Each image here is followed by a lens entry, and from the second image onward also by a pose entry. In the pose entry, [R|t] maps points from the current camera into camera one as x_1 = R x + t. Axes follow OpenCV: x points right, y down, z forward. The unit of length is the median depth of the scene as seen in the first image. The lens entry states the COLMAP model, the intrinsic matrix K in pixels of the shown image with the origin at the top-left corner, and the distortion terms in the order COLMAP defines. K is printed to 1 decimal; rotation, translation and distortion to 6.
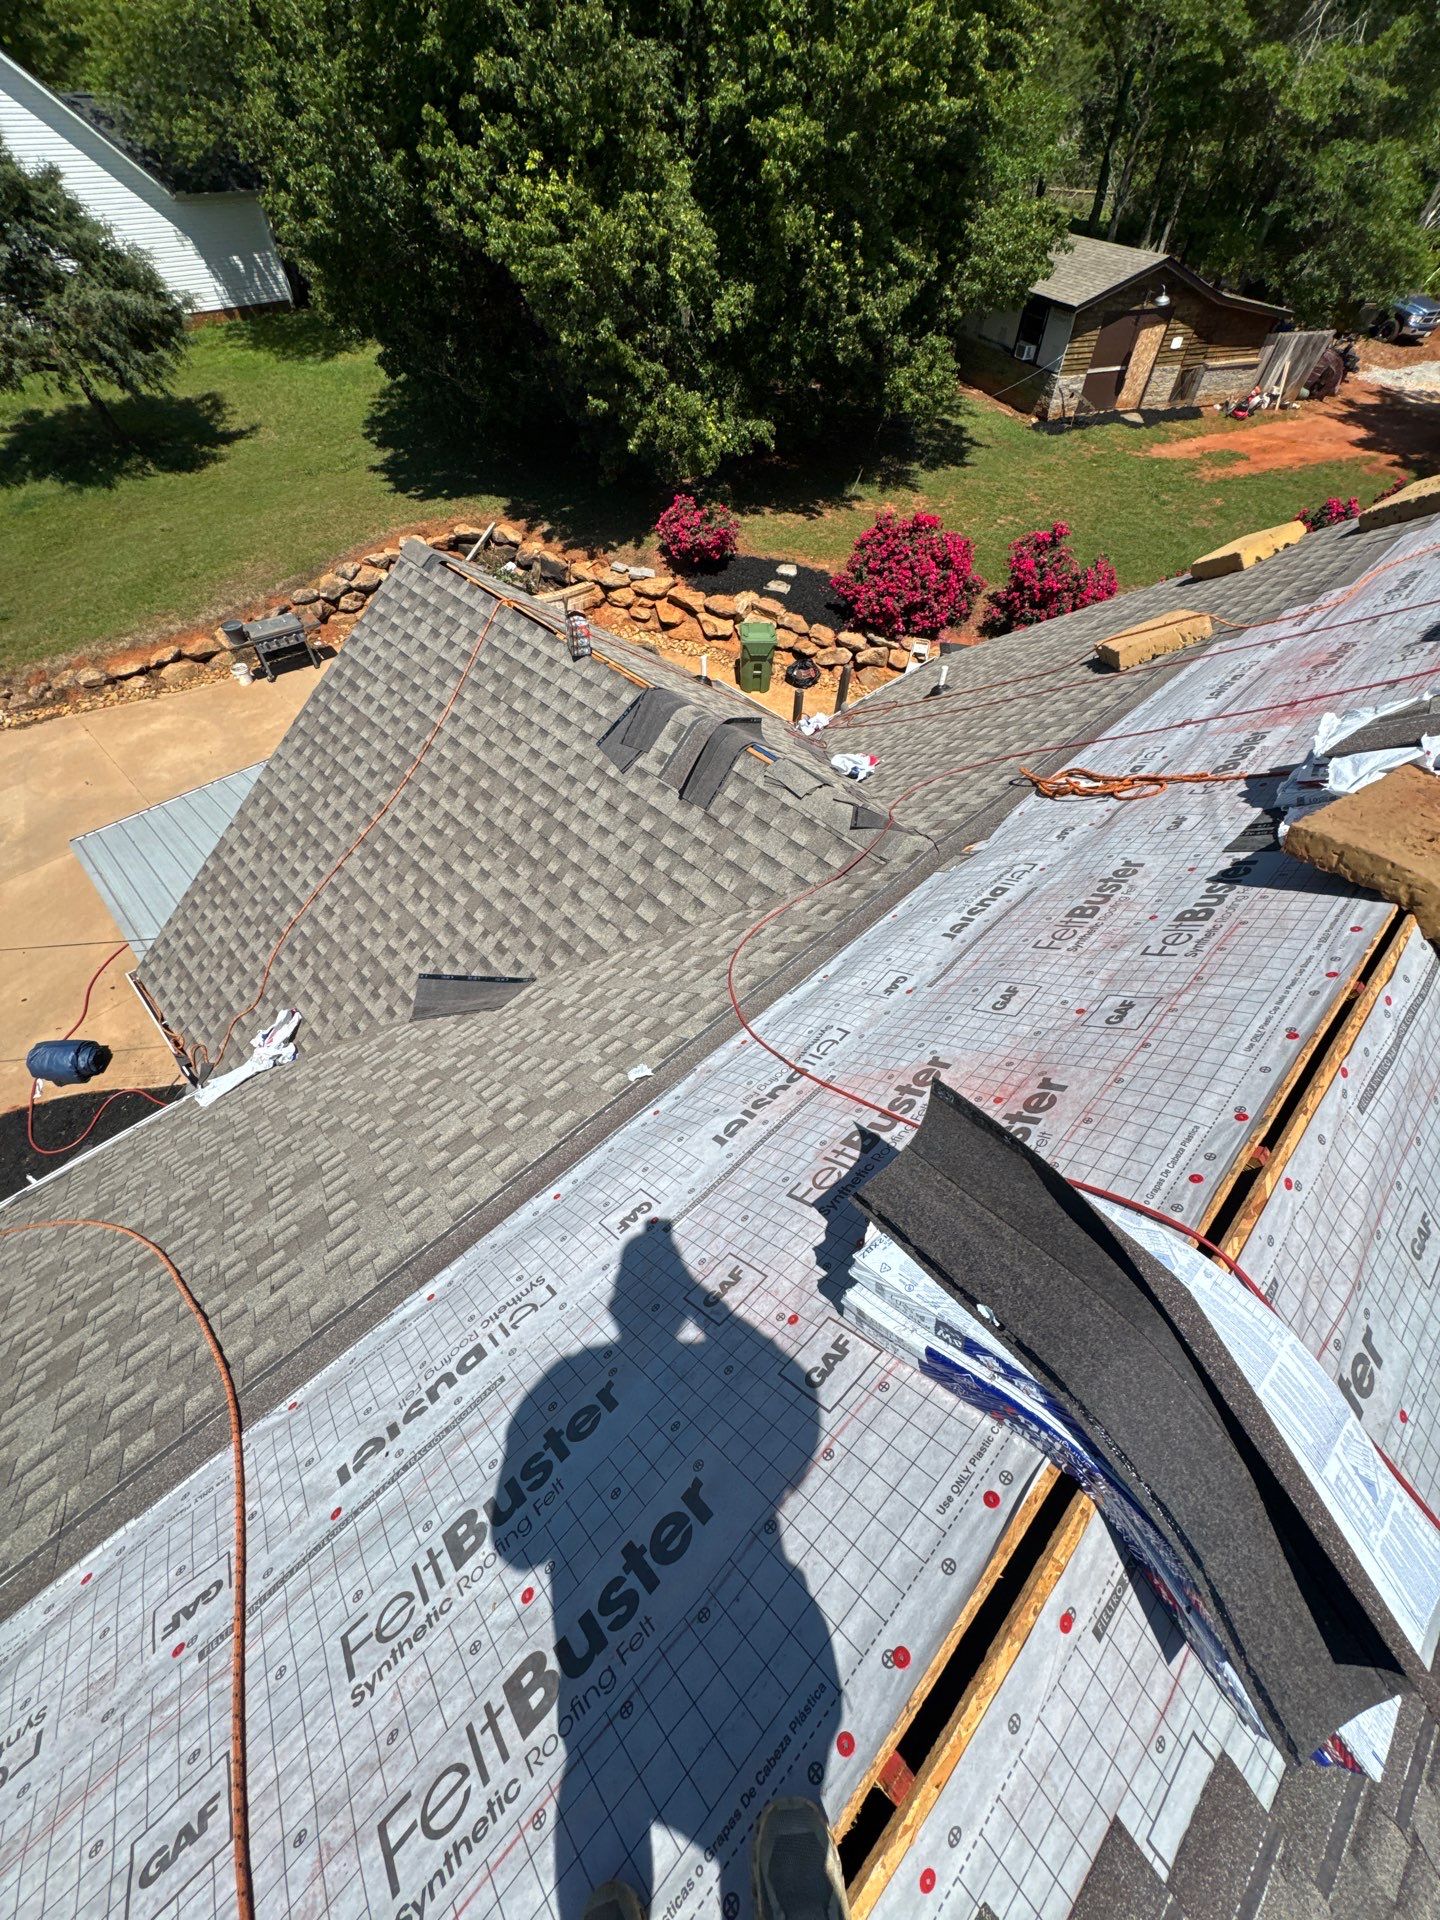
lens RADIAL K [[759.7, 0, 719.0], [0, 759.7, 957.2], [0, 0, 1]] dist [-0.001638, 0.000378]
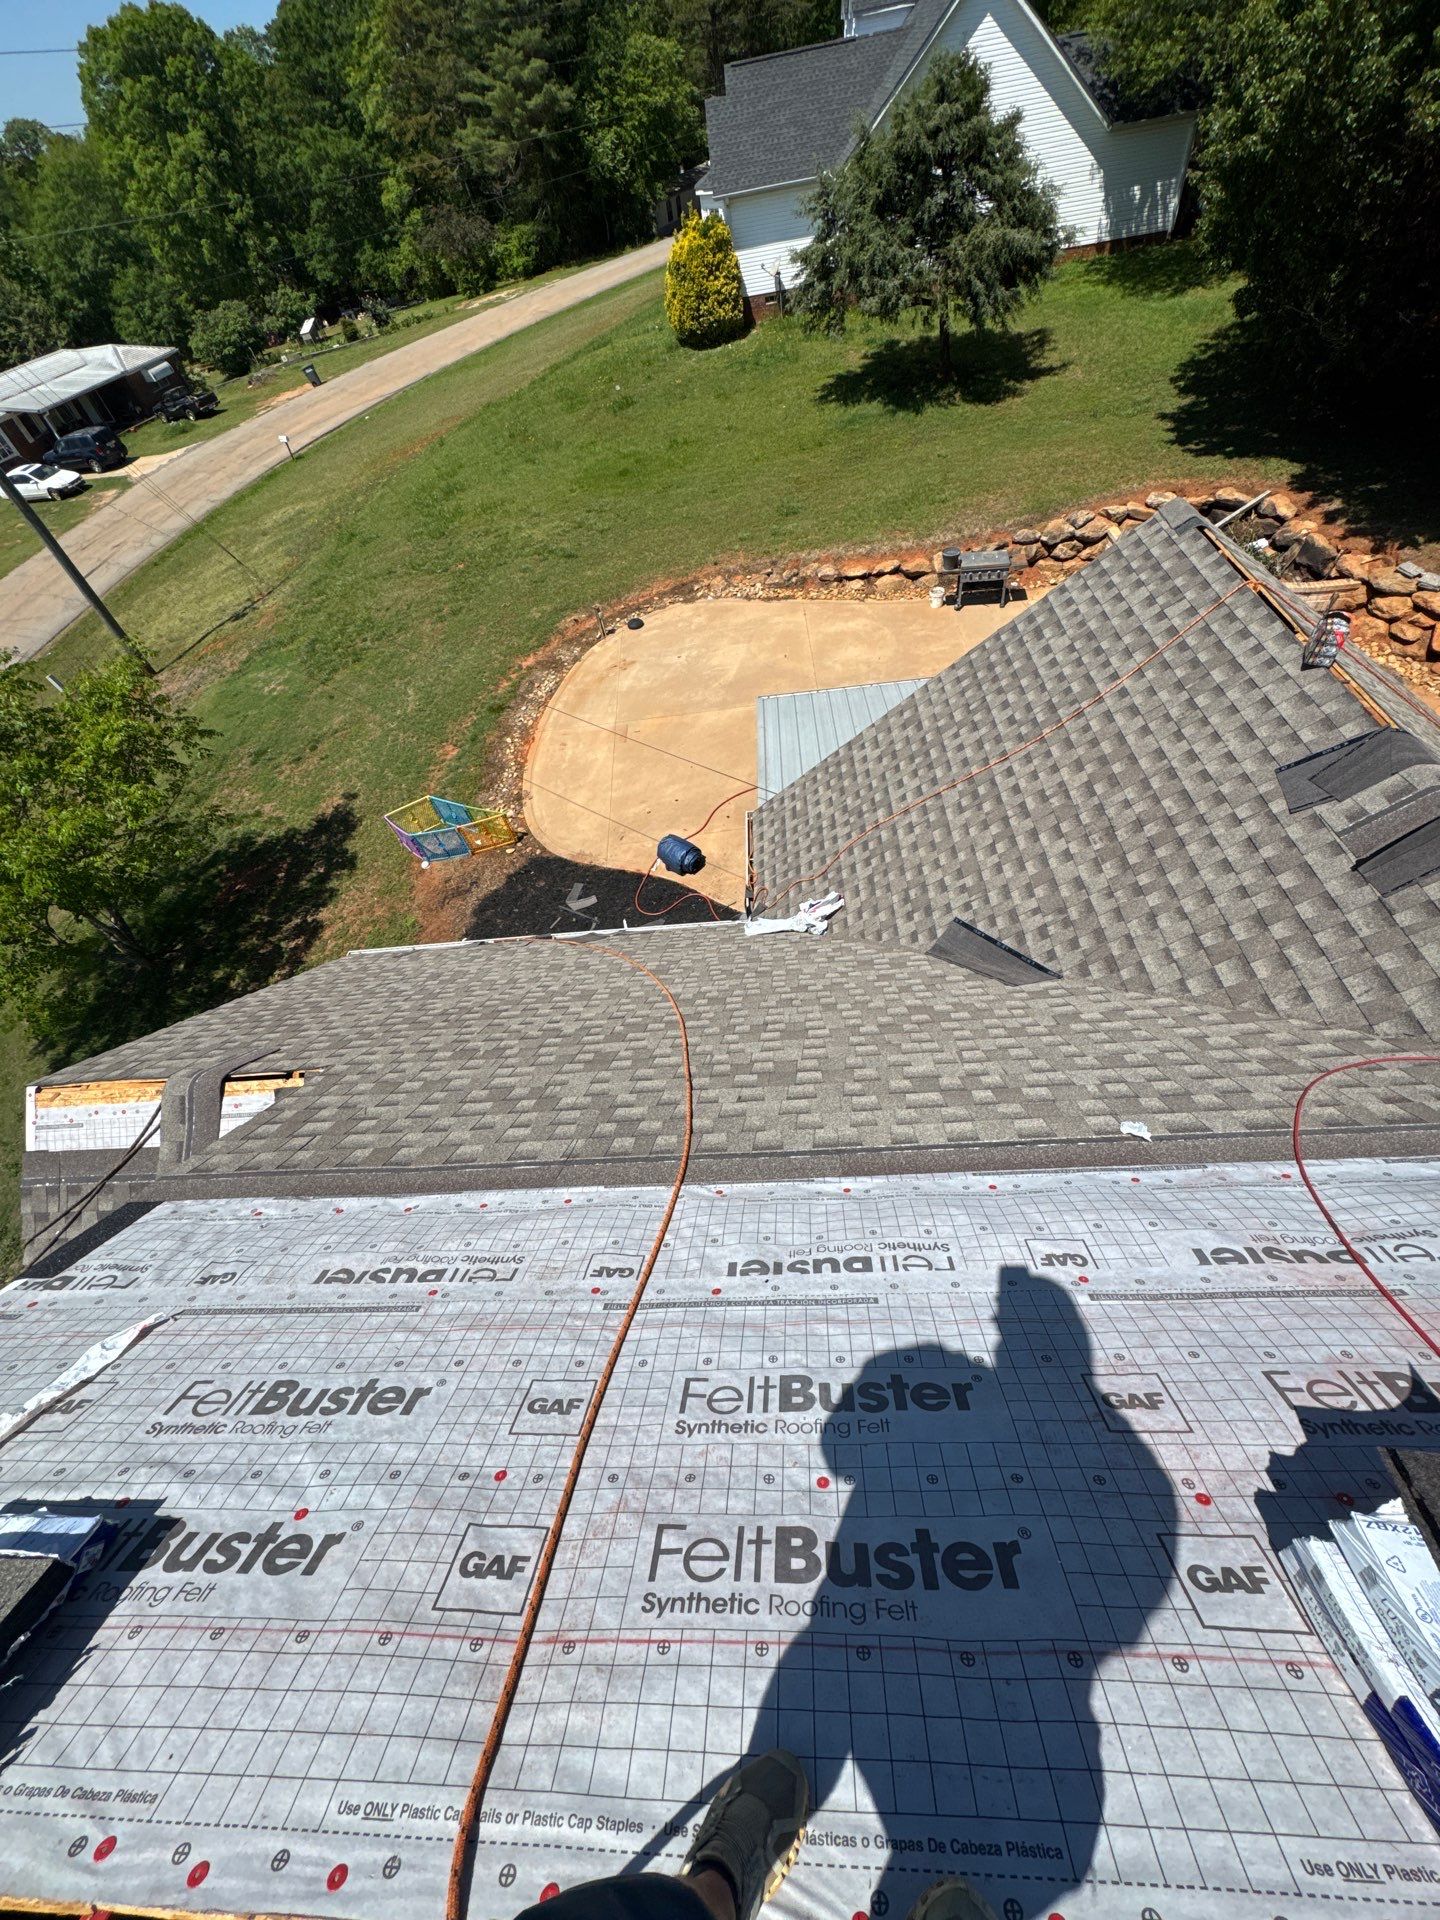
lens RADIAL K [[759.7, 0, 720.2], [0, 759.7, 954.4], [0, 0, 1]] dist [-0.001638, 0.000378]
pose [[0.694758, 0.470707, -0.543827, -0.058304], [-0.443997, 0.875525, 0.190585, 0.019336], [0.565843, 0.109047, 0.817270, -0.024154]]
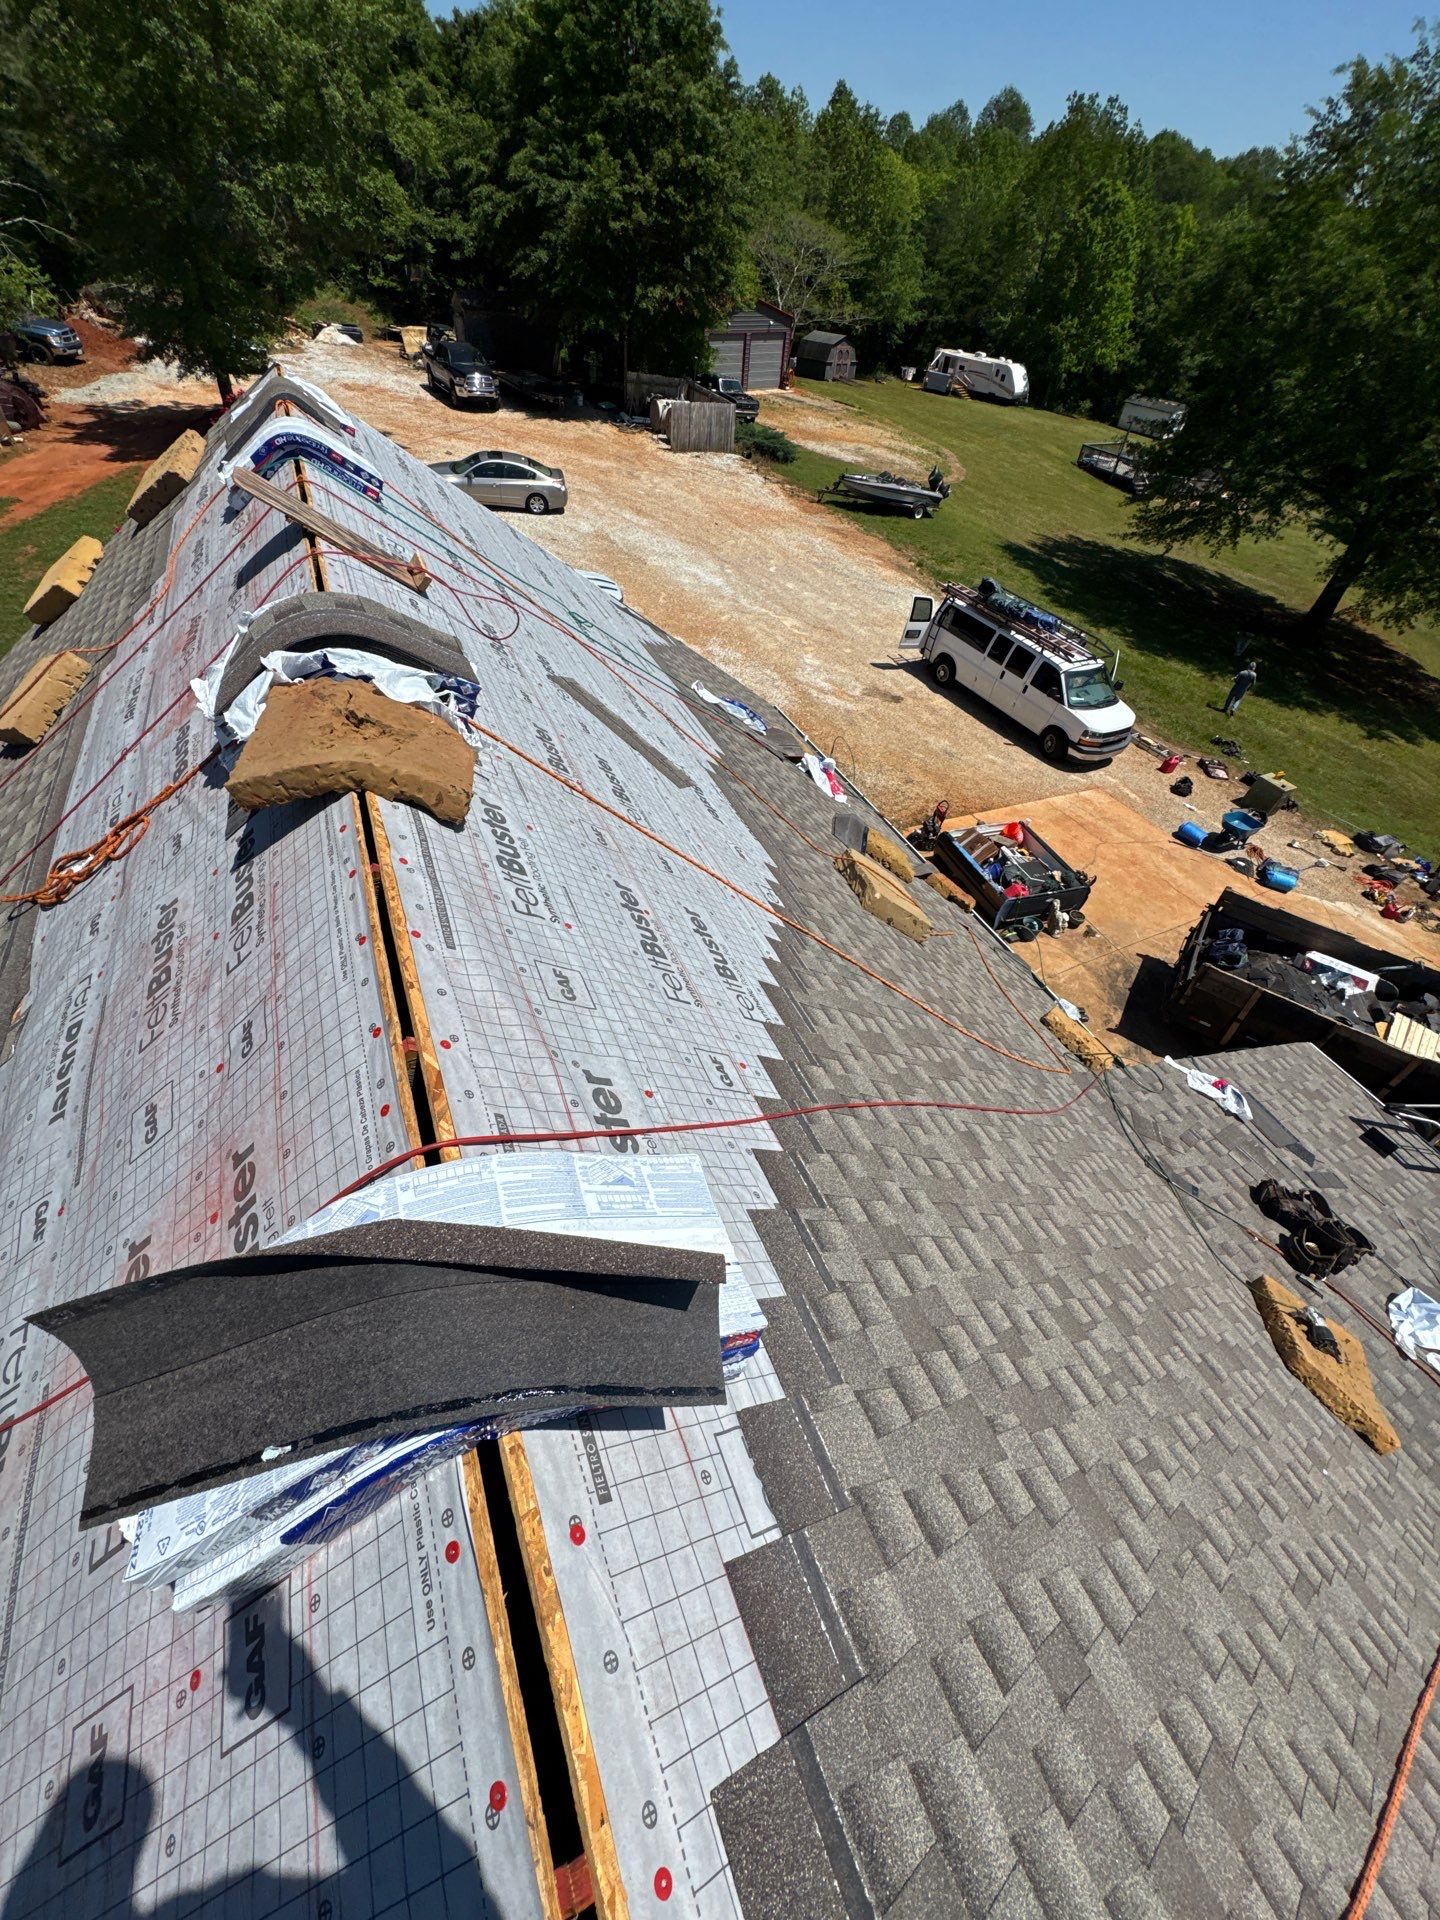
lens RADIAL K [[759.7, 0, 725.2], [0, 759.7, 958.5], [0, 0, 1]] dist [-0.001638, 0.000378]
pose [[0.357419, -0.662992, 0.657794, 0.150926], [0.676534, 0.669350, 0.307039, 0.087297], [-0.643859, 0.335278, 0.687775, -0.012942]]
